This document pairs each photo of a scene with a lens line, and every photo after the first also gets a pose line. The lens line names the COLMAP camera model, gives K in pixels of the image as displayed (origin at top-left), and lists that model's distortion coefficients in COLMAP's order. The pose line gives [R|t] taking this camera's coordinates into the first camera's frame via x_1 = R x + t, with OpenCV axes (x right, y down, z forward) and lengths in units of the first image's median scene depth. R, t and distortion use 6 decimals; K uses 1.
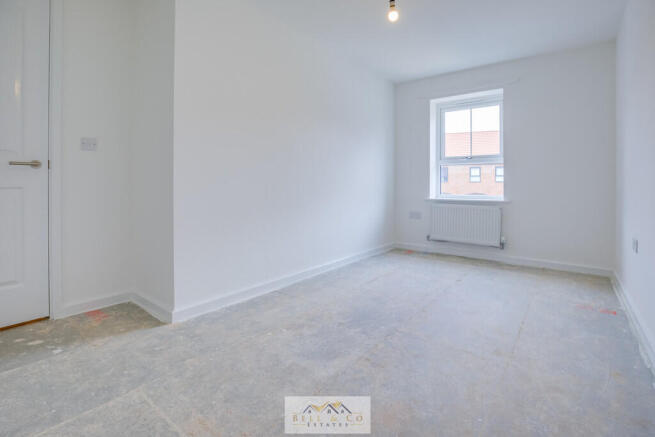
lens RADIAL K [[312.5, 0, 330.2], [0, 312.5, 191.1], [0, 0, 1]] dist [-0.039240, -0.000090]
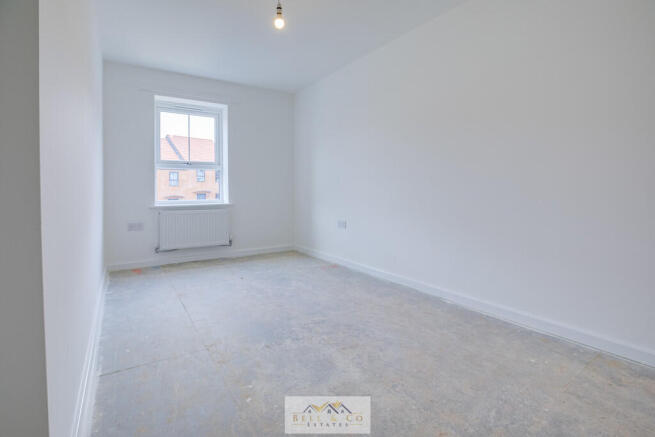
lens RADIAL K [[309.1, 0, 314.5], [0, 309.1, 195.8], [0, 0, 1]] dist [-0.001994, -0.000103]
pose [[0.327244, -0.021843, 0.944687, -0.404190], [0.023016, 0.999620, 0.015141, -0.008189], [-0.944660, 0.016788, 0.327623, 0.310246]]
